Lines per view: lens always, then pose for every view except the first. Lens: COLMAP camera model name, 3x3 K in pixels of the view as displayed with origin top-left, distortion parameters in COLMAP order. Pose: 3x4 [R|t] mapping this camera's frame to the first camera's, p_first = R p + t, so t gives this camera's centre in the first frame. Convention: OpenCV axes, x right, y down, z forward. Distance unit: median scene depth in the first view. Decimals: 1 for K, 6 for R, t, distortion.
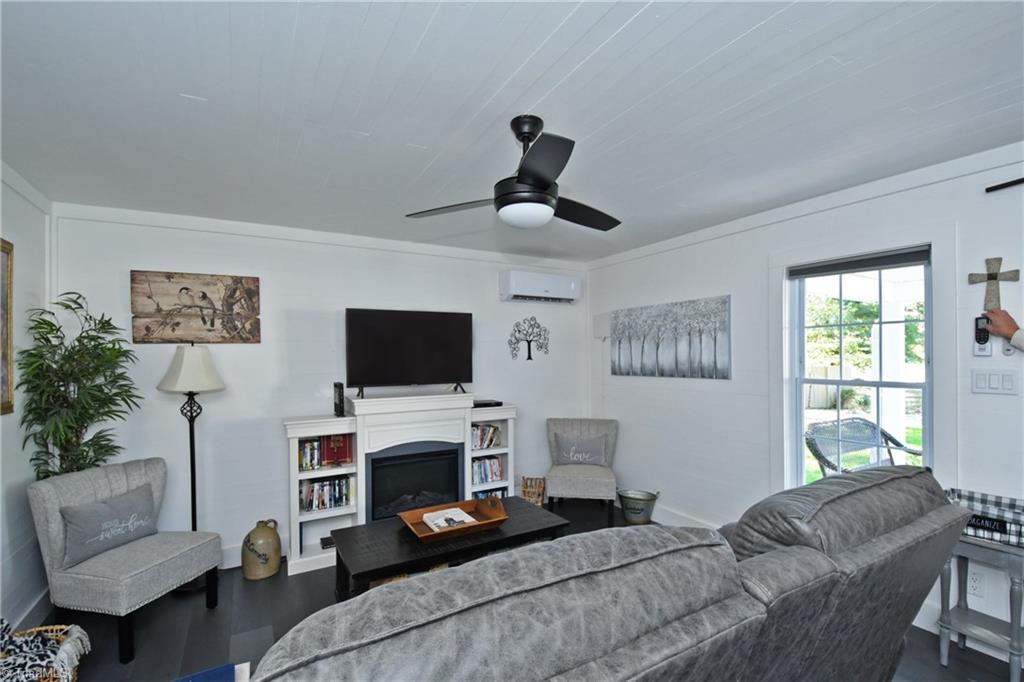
lens RADIAL K [[465.7, 0, 513.8], [0, 465.7, 376.5], [0, 0, 1]] dist [0.033027, -0.019172]
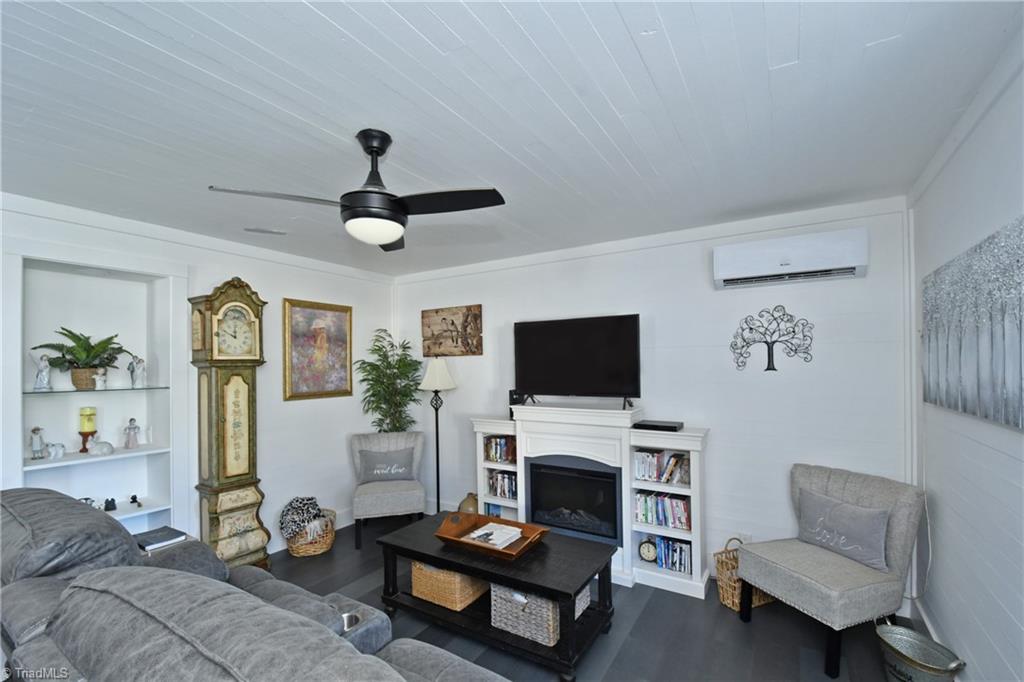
lens RADIAL K [[465.7, 0, 513.8], [0, 465.7, 376.5], [0, 0, 1]] dist [0.033027, -0.019172]
pose [[0.460372, 0.027795, -0.887291, 0.611684], [-0.032414, 0.999370, 0.014488, -0.033301], [0.887134, 0.022091, 0.460982, 0.480471]]
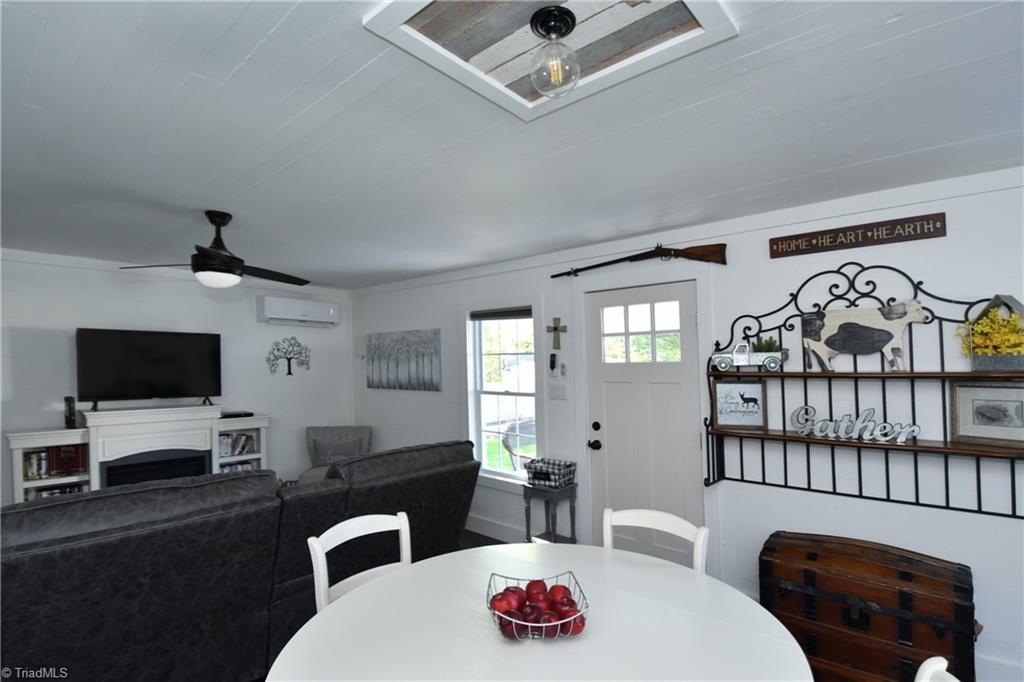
lens RADIAL K [[495.2, 0, 542.1], [0, 495.2, 378.8], [0, 0, 1]] dist [0.000696, -0.014068]
pose [[0.937253, 0.001137, 0.348649, 0.248425], [0.005534, 0.999820, -0.018135, -0.002319], [-0.348607, 0.018927, 0.937078, -0.429950]]
